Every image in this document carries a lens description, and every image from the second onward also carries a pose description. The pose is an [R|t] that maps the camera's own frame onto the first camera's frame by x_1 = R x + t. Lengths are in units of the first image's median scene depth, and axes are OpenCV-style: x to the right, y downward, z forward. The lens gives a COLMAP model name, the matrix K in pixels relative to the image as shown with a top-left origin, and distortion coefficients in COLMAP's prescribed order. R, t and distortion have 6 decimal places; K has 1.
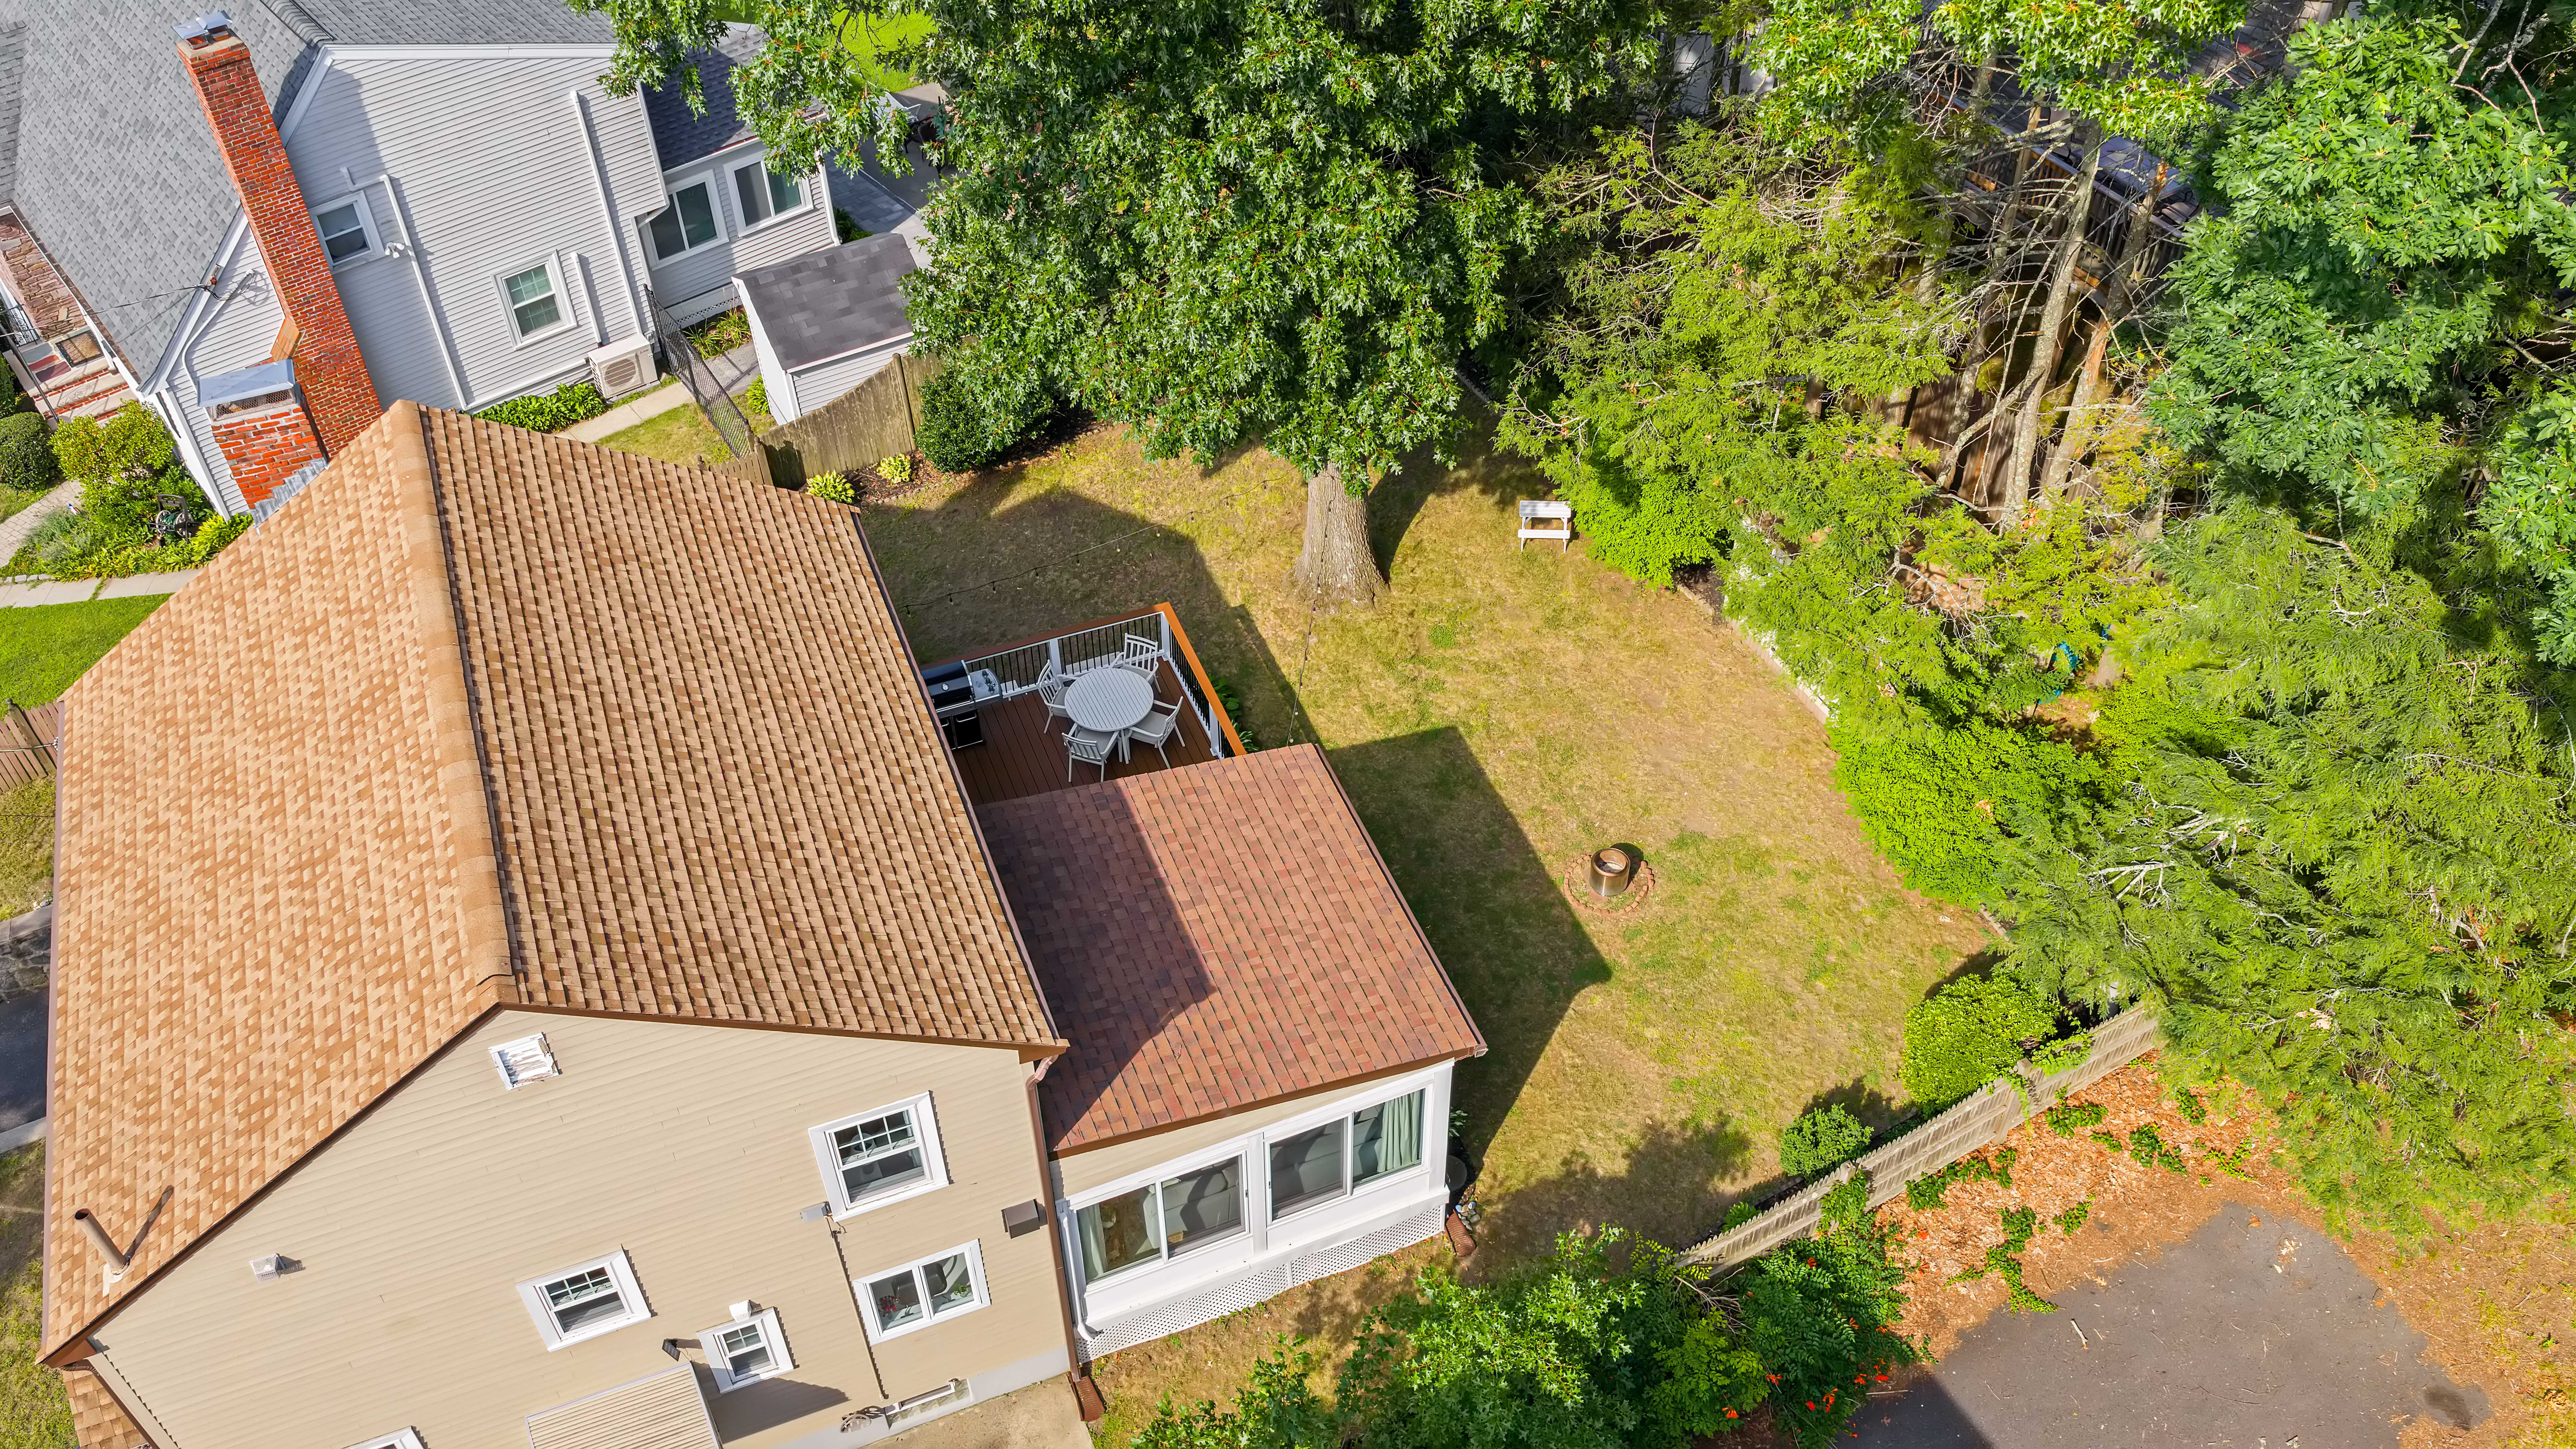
lens RADIAL K [[2169.6, 0, 1288.0], [0, 2169.6, 724.5], [0, 0, 1]] dist [-0.011091, -0.008889]
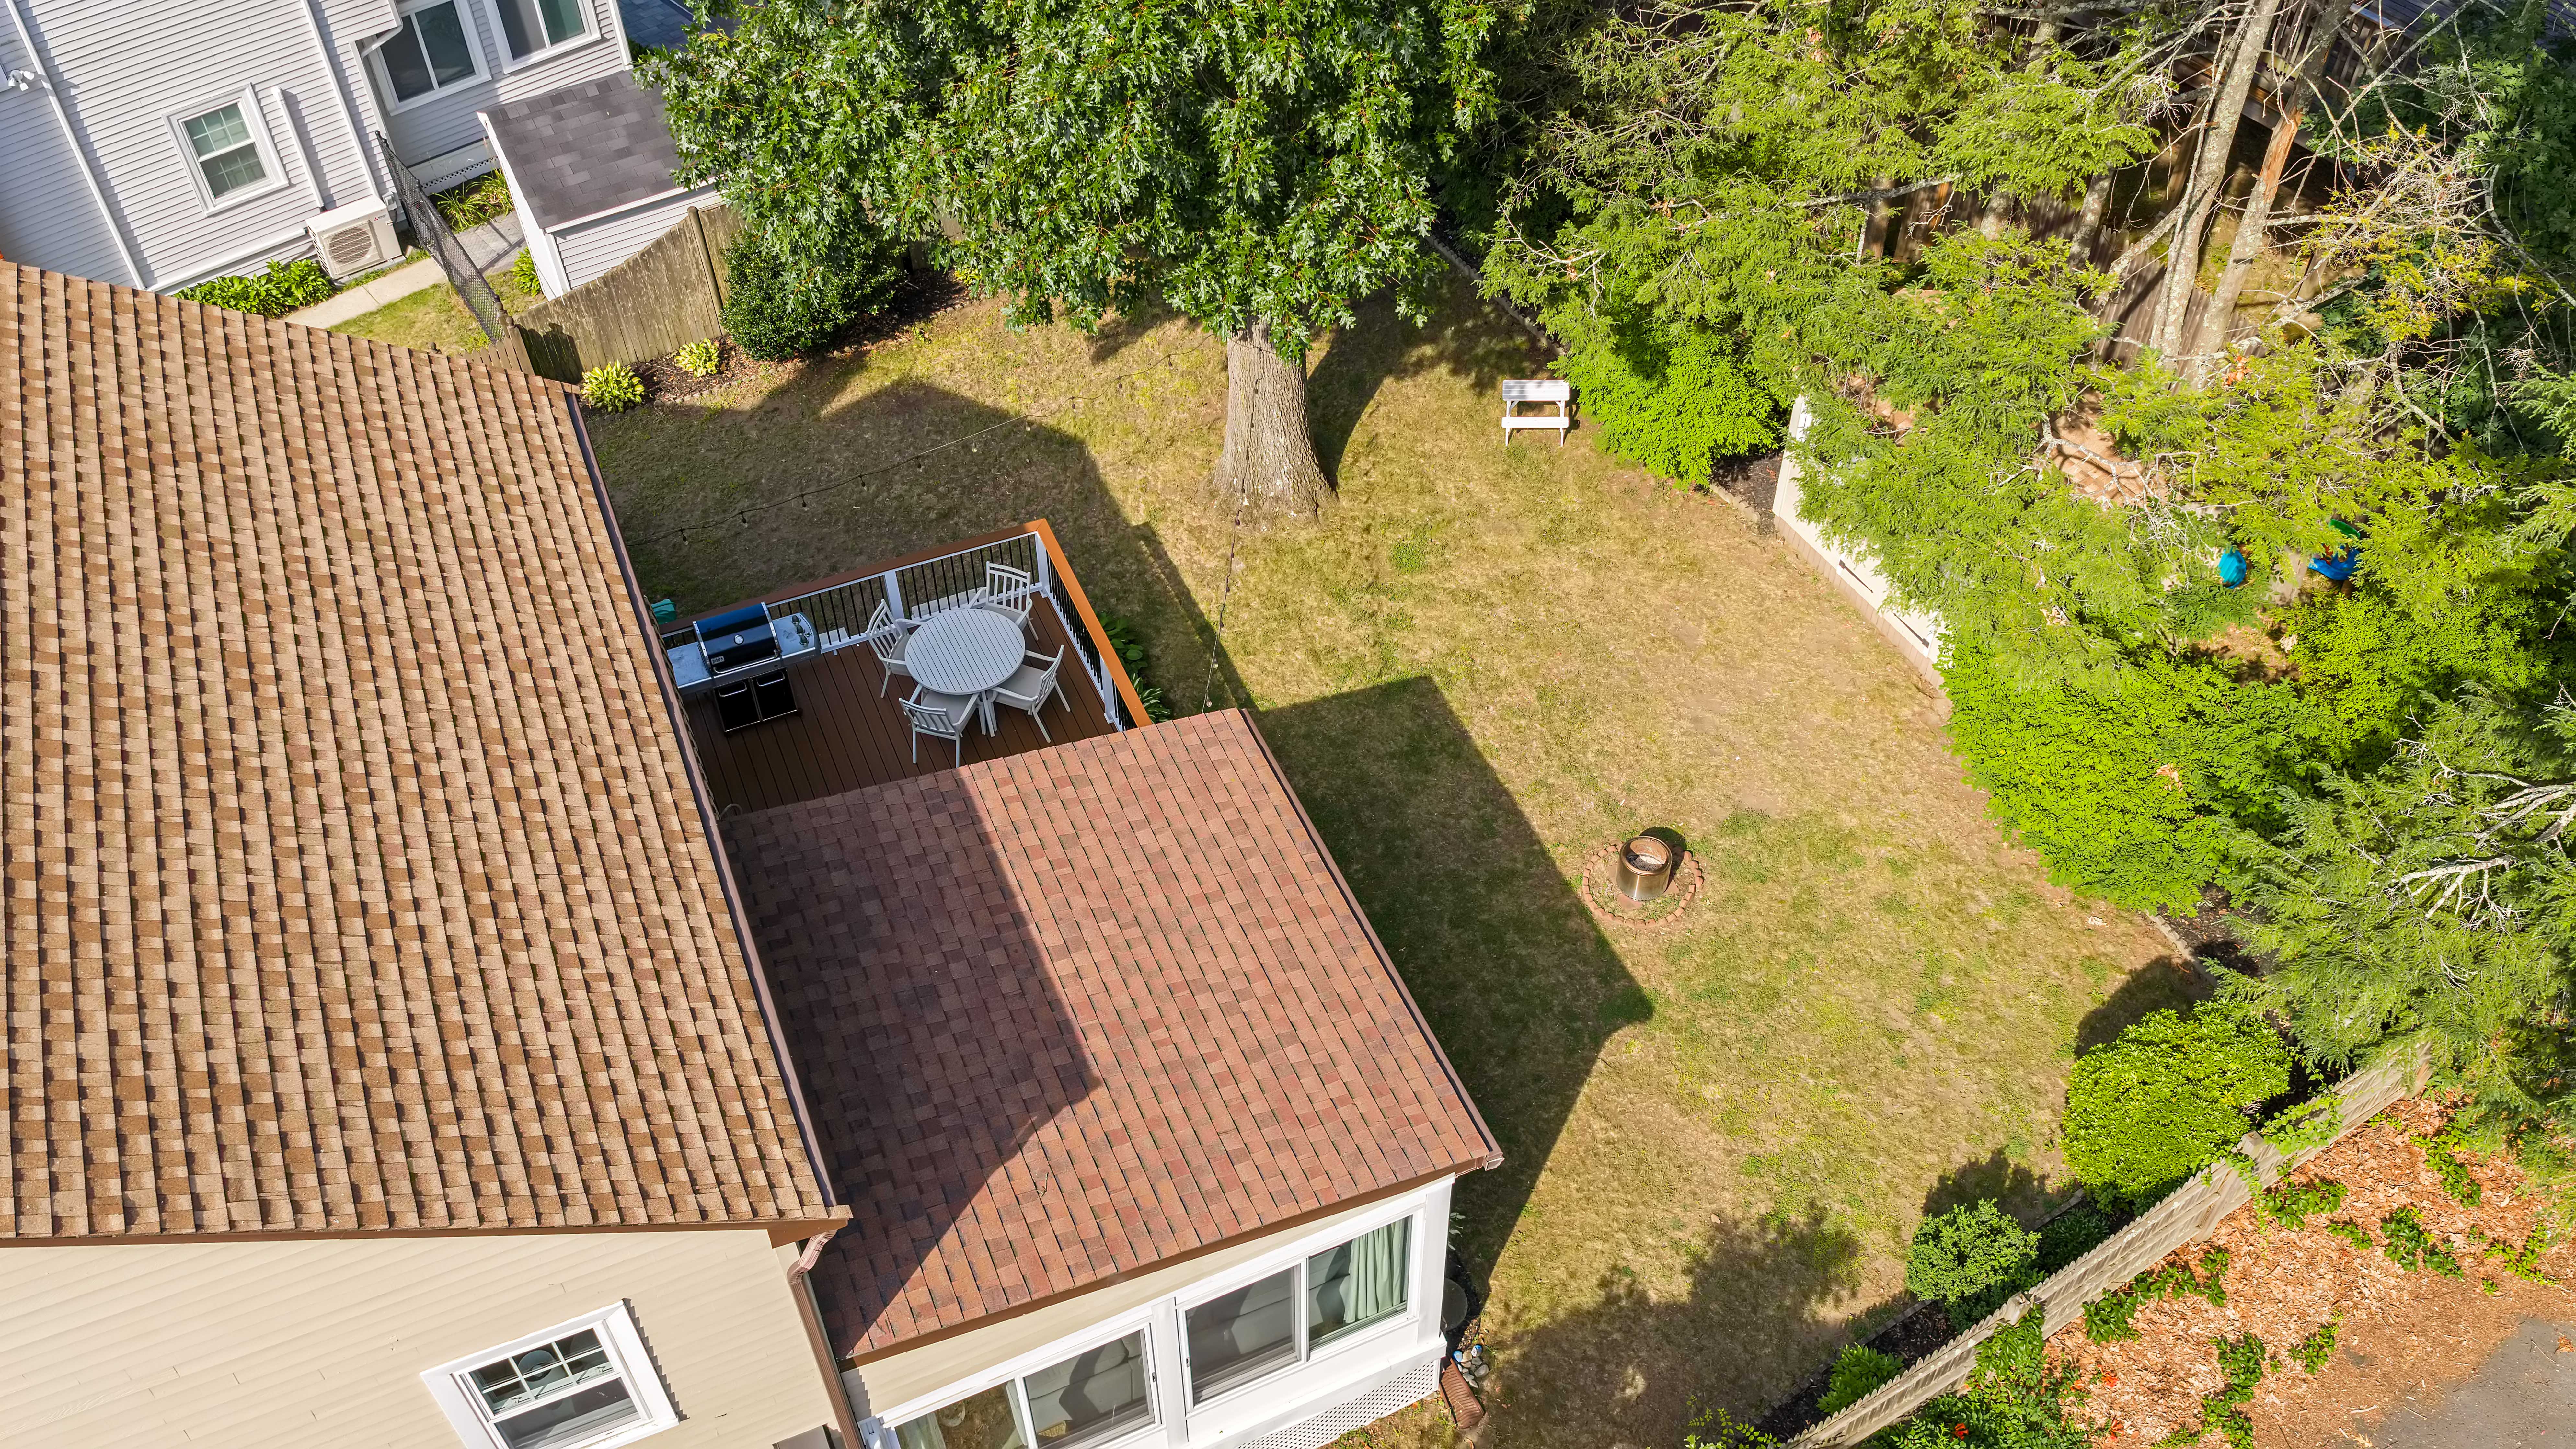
lens RADIAL K [[2169.6, 0, 1288.0], [0, 2169.6, 724.5], [0, 0, 1]] dist [-0.011091, -0.008889]
pose [[0.999368, -0.023634, 0.026552, 0.008660], [0.022839, 0.999293, 0.029855, -0.006872], [-0.027239, -0.029229, 0.999202, 0.290604]]
